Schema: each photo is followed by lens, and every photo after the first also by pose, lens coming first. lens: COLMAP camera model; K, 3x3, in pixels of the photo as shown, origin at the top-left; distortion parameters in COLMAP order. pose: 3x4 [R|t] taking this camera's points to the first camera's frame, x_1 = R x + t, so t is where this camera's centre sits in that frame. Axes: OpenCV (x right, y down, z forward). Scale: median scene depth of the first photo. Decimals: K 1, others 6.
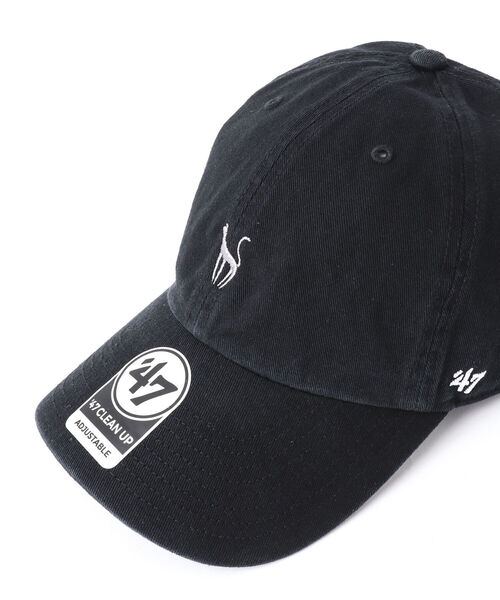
lens RADIAL K [[804.2, 0, 250.0], [0, 804.2, 300.0], [0, 0, 1]] dist [-0.195972, -0.014507]
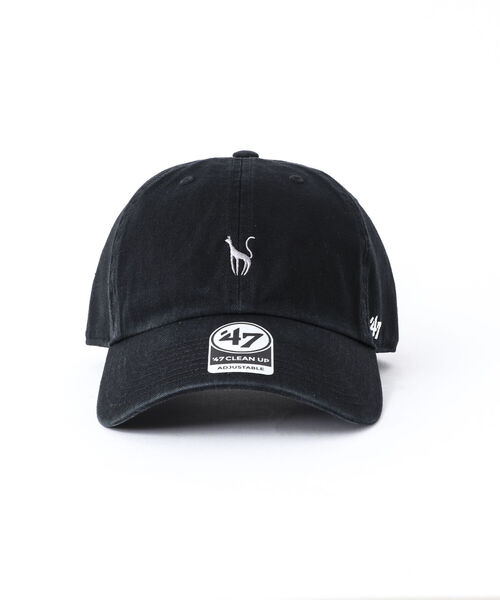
lens RADIAL K [[1499.7, 0, 250.0], [0, 1499.7, 300.0], [0, 0, 1]] dist [0.005690, 0.001100]
pose [[0.651394, -0.066750, 0.755798, -2.025365], [0.444383, 0.840960, -0.308725, 0.838524], [-0.614988, 0.536965, 0.577459, -0.489191]]
